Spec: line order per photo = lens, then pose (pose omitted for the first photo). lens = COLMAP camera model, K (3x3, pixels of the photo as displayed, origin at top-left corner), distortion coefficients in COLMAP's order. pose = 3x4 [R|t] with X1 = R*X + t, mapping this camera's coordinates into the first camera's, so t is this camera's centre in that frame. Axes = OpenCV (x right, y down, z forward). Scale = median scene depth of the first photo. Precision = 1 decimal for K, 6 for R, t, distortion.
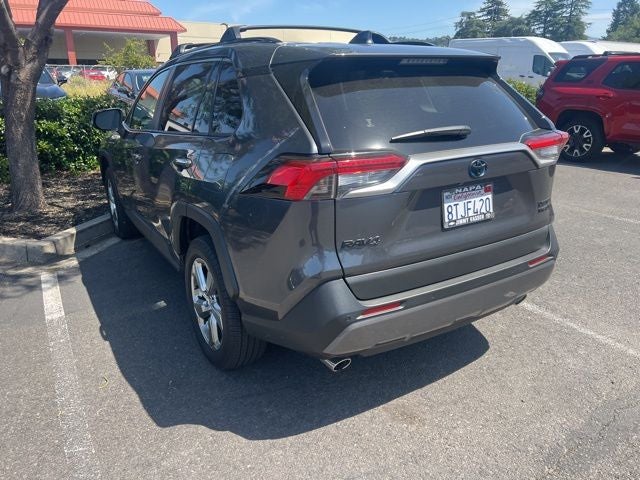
lens RADIAL K [[494.0, 0, 325.0], [0, 494.0, 240.6], [0, 0, 1]] dist [0.059674, -0.064465]
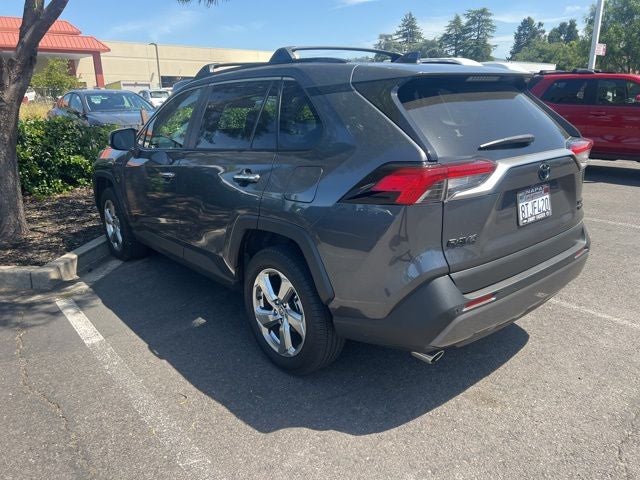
lens RADIAL K [[494.0, 0, 319.3], [0, 494.0, 242.1], [0, 0, 1]] dist [0.059674, -0.064465]
pose [[0.988923, -0.050280, 0.139651, -0.314535], [0.054836, 0.998075, -0.028963, 0.017070], [-0.137926, 0.036300, 0.989777, -0.037593]]
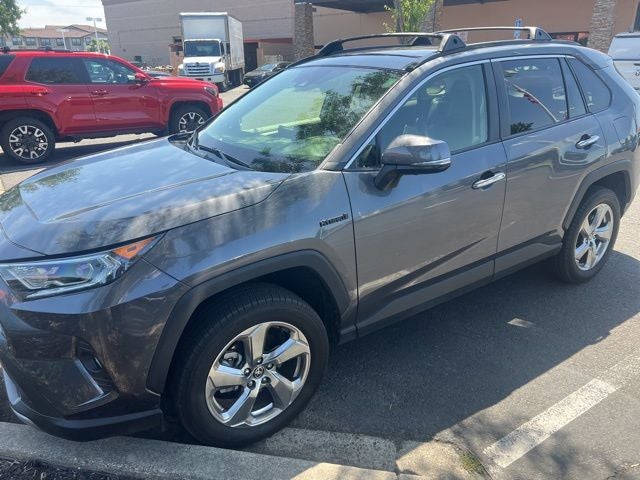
lens RADIAL K [[494.0, 0, 318.1], [0, 494.0, 235.5], [0, 0, 1]] dist [0.059674, -0.064465]
pose [[-0.080667, -0.326854, 0.941626, -1.563822], [0.327307, 0.883631, 0.334762, -0.616539], [-0.941469, 0.335205, 0.035701, 1.774889]]
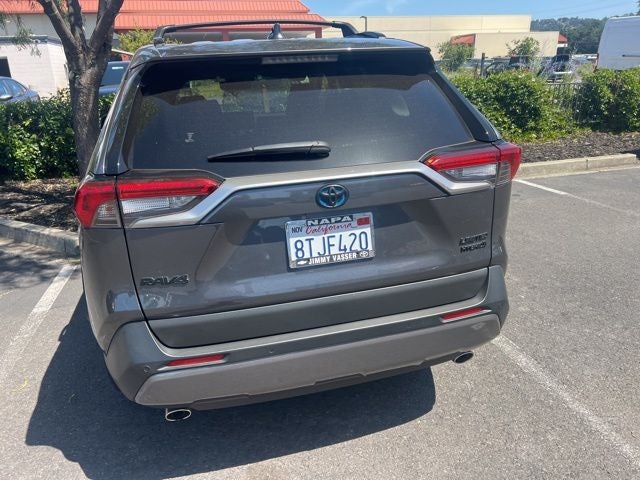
lens RADIAL K [[494.0, 0, 322.3], [0, 494.0, 239.7], [0, 0, 1]] dist [0.059674, -0.064465]
pose [[0.954317, 0.066461, -0.291310, 0.452555], [-0.062555, 0.997783, 0.022712, -0.080255], [0.292173, -0.003452, 0.956359, 0.215418]]
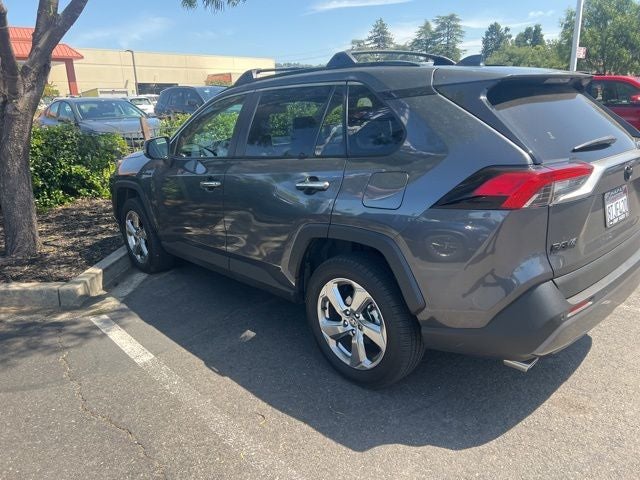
lens RADIAL K [[494.0, 0, 316.4], [0, 494.0, 237.0], [0, 0, 1]] dist [0.059674, -0.064465]
pose [[0.978851, -0.073855, 0.190777, -0.523622], [0.083735, 0.995505, -0.044248, -0.008350], [-0.186651, 0.059287, 0.980636, 0.030282]]
